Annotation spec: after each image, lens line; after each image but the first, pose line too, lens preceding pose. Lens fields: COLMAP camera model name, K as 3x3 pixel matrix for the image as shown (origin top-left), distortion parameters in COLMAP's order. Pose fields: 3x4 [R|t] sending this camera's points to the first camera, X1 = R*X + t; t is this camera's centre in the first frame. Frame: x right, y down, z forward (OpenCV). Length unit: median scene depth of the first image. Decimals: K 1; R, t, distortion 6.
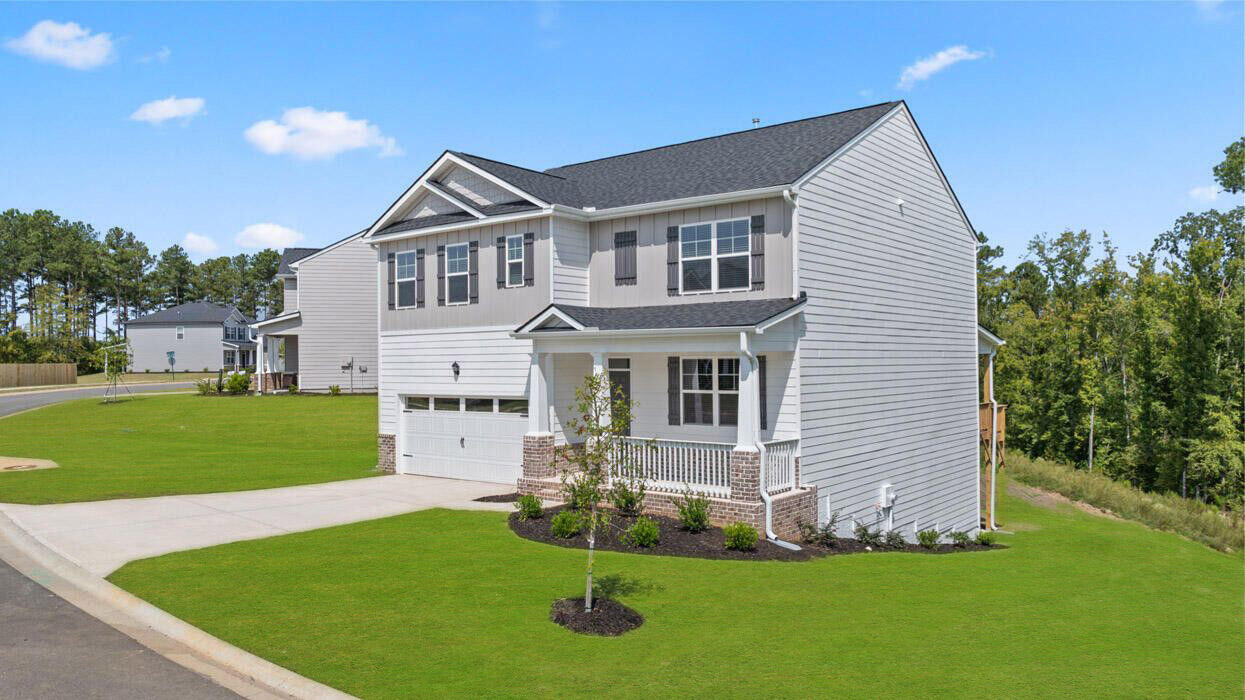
lens RADIAL K [[891.6, 0, 620.8], [0, 891.6, 356.8], [0, 0, 1]] dist [-0.001986, 0.009366]
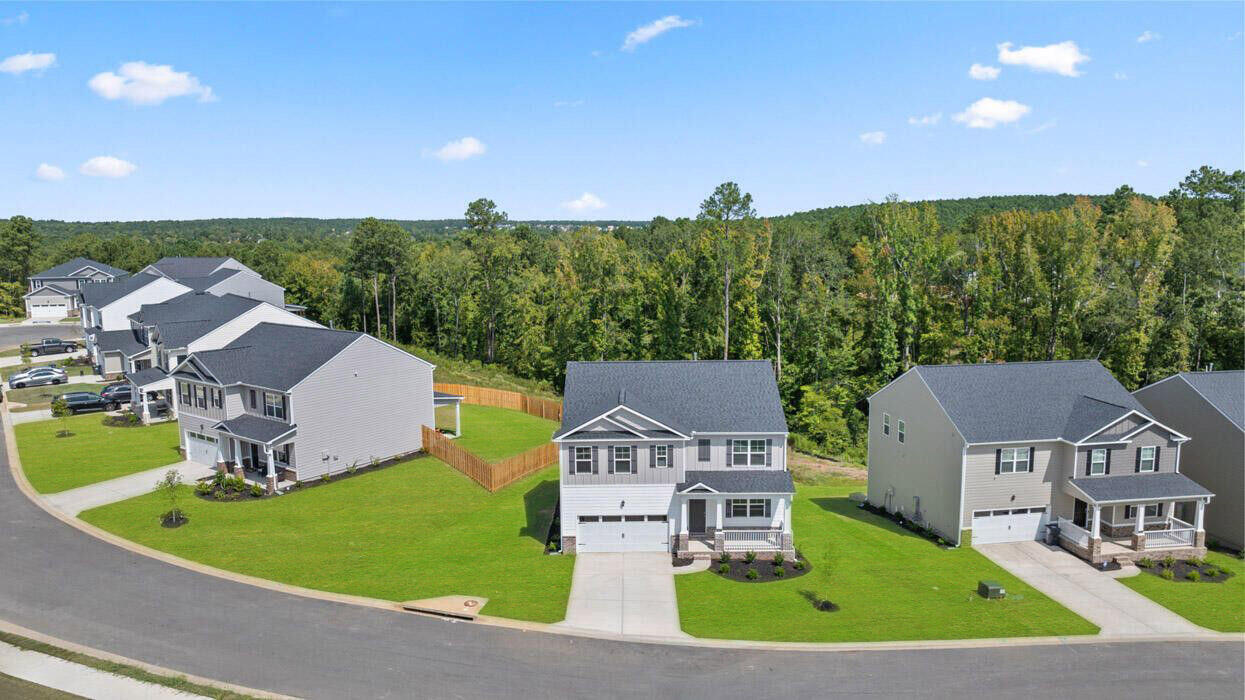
lens RADIAL K [[891.6, 0, 620.2], [0, 891.6, 347.3], [0, 0, 1]] dist [-0.001986, 0.009366]
pose [[0.779455, -0.086904, 0.620401, -1.558182], [-0.000657, 0.990217, 0.139533, -0.688113], [-0.626458, -0.109167, 0.771773, -0.626562]]
